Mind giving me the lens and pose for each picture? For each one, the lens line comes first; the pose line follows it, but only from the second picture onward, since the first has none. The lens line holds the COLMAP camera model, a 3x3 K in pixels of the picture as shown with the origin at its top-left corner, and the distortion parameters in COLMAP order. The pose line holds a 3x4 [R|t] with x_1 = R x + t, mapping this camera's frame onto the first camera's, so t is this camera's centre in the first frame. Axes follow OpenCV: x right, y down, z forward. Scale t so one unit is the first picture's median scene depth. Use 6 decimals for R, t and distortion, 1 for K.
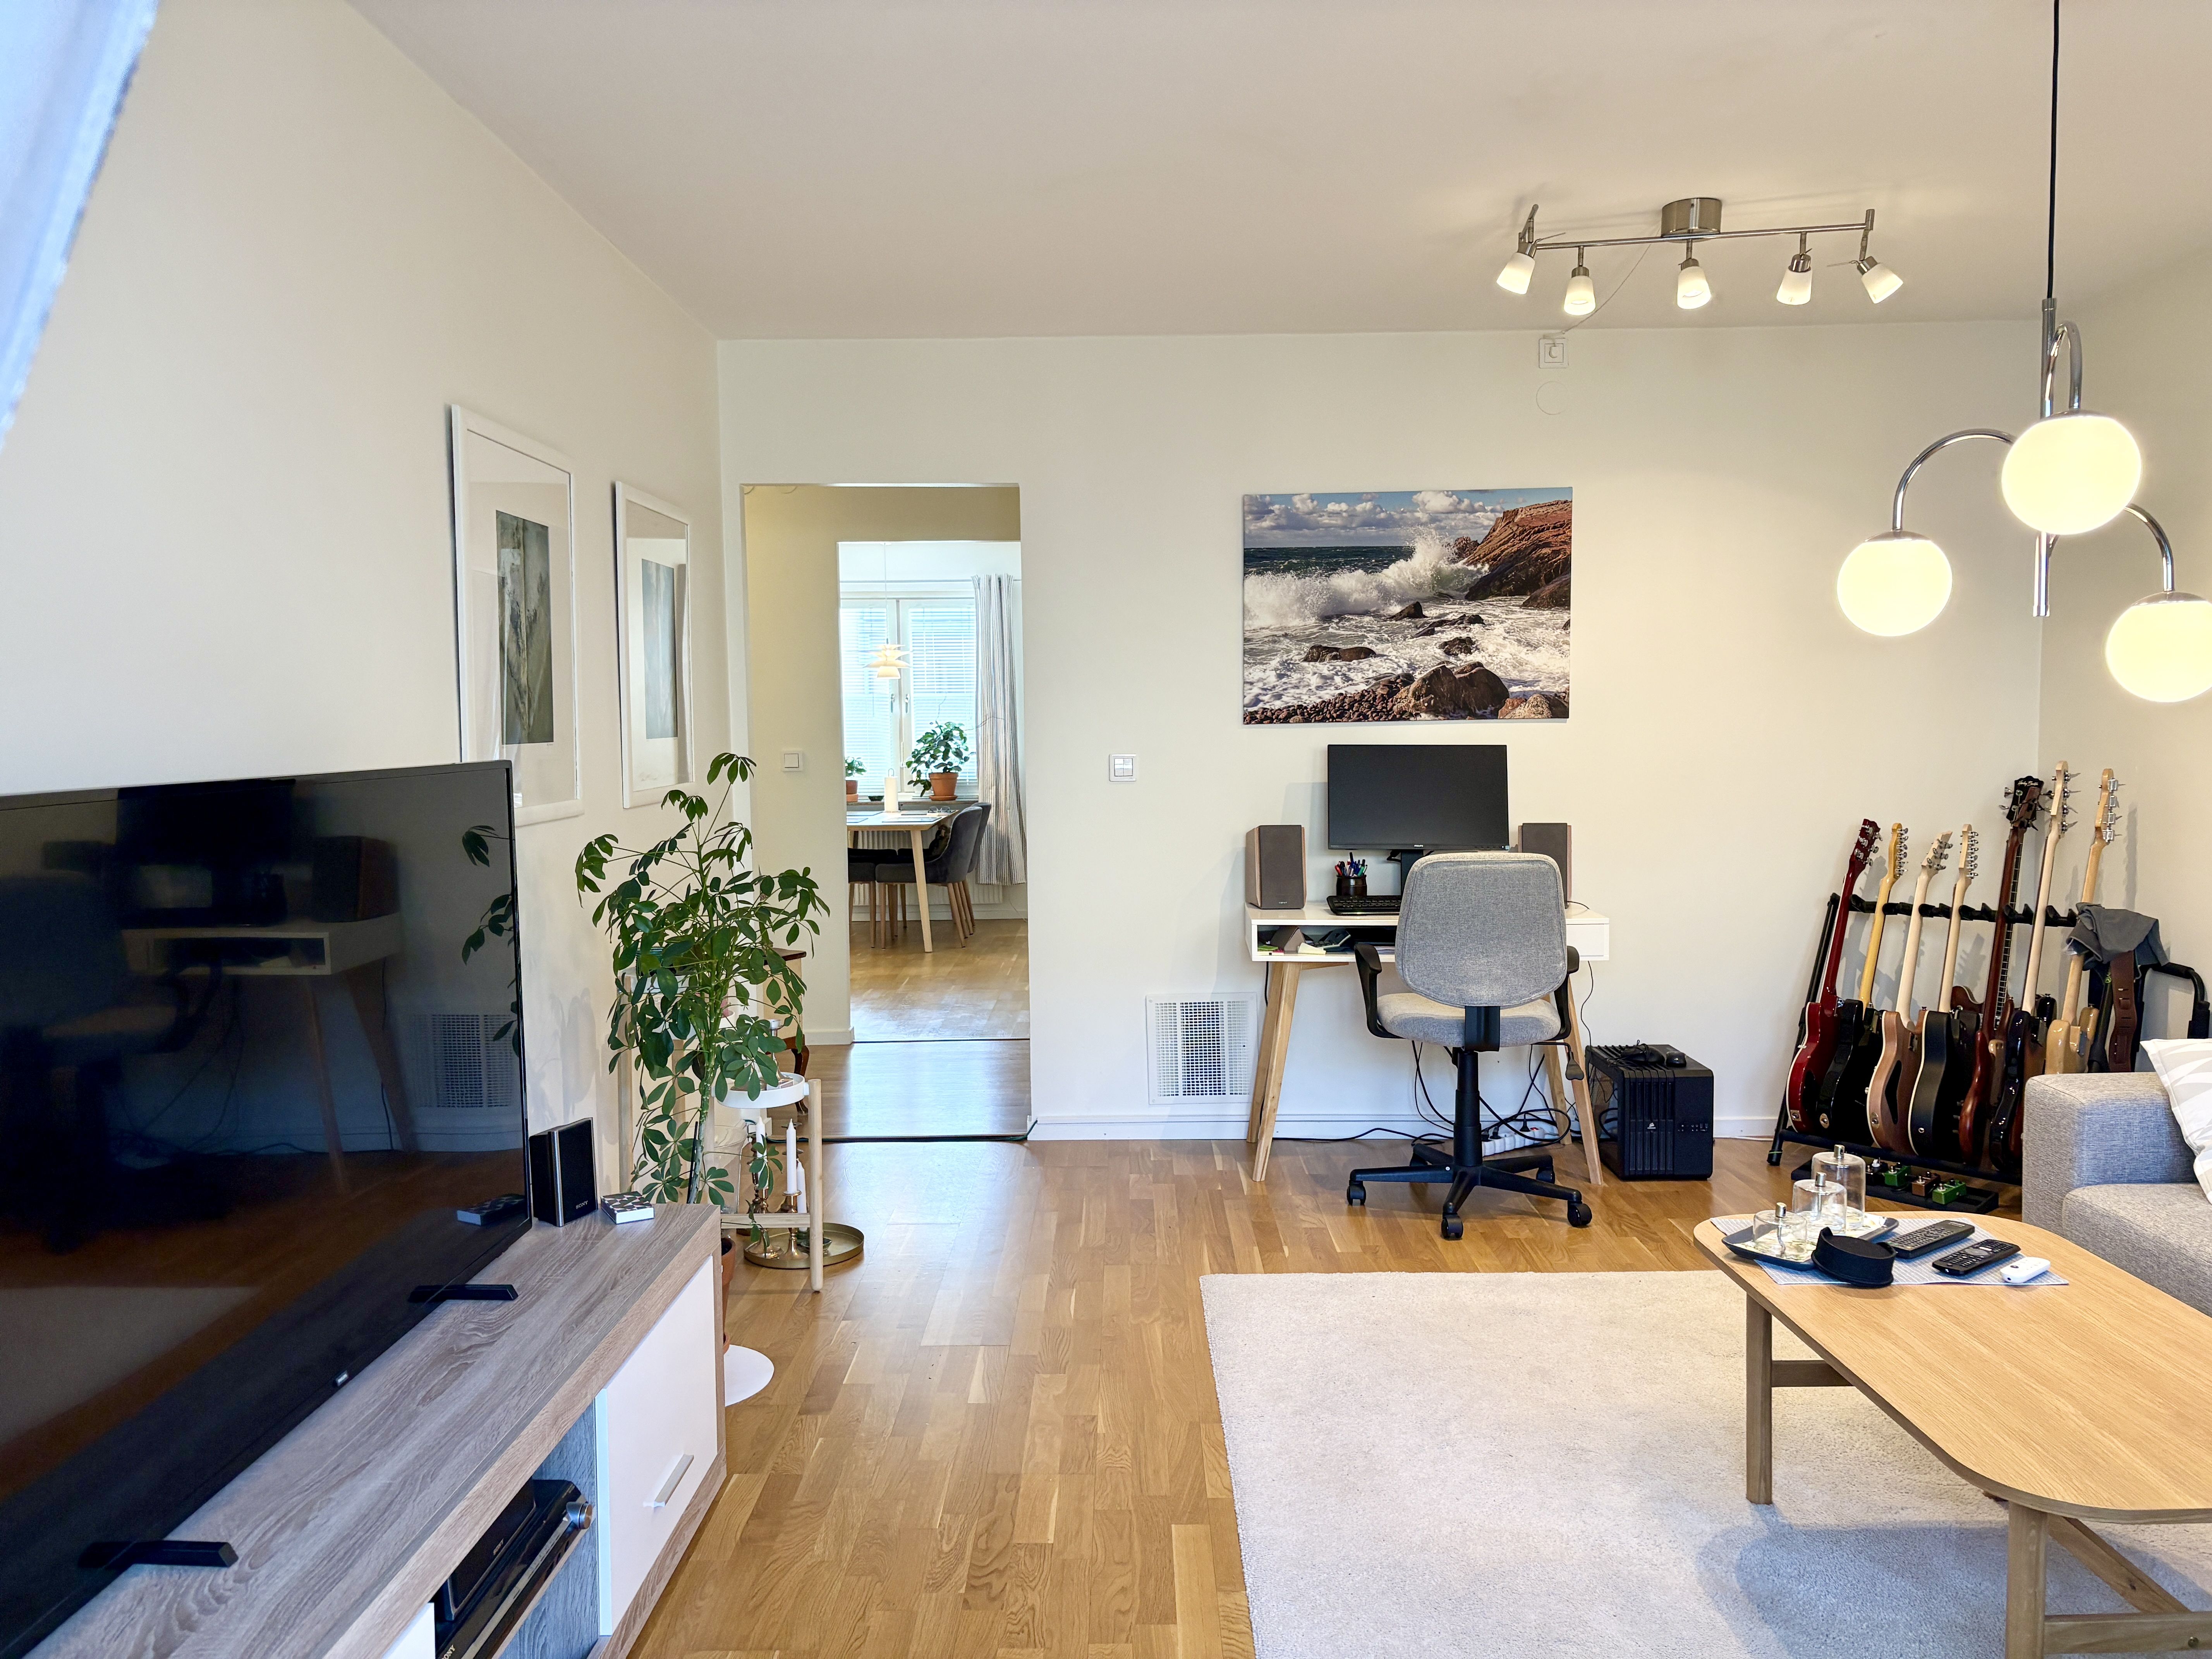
lens RADIAL K [[1681.2, 0, 1106.0], [0, 1681.2, 829.5], [0, 0, 1]] dist [-0.007212, -0.005906]
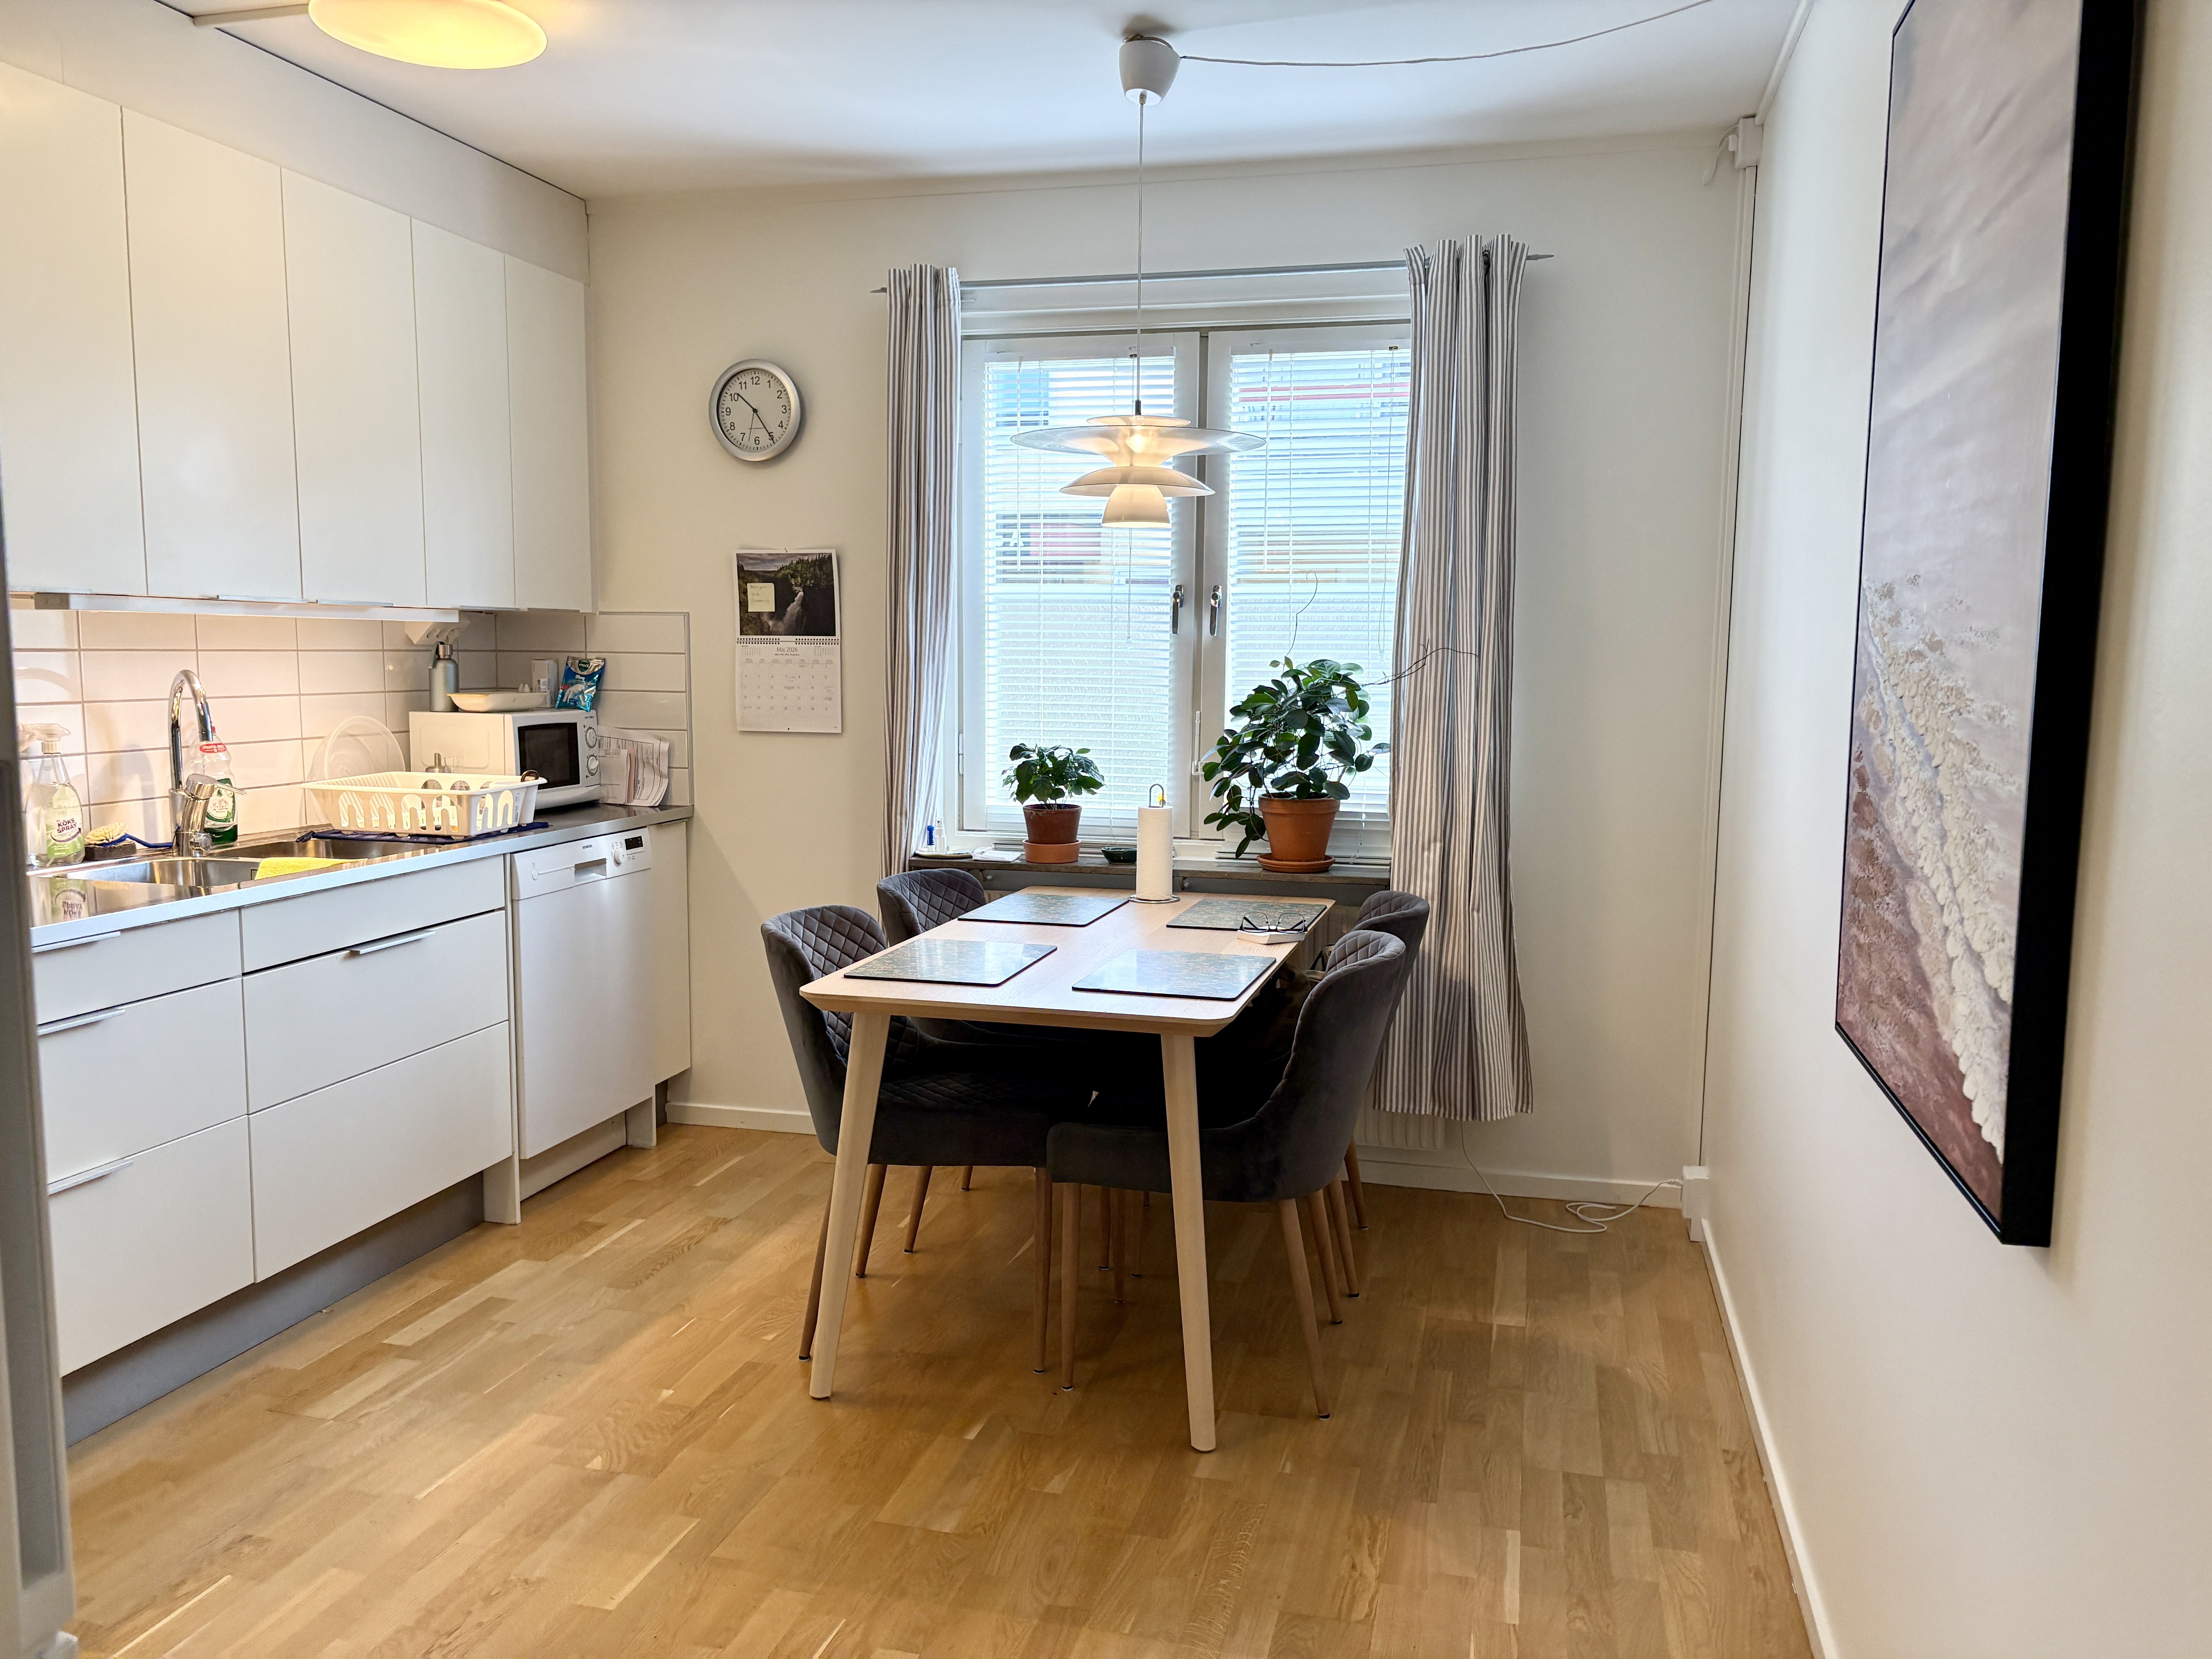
lens RADIAL K [[1686.3, 0, 1106.0], [0, 1686.3, 829.5], [0, 0, 1]] dist [0.122781, -0.000756]
pose [[0.971112, 0.051957, -0.232898, -0.050764], [-0.037679, 0.997151, 0.065343, -0.049680], [0.235629, -0.054680, 0.970304, 0.626497]]
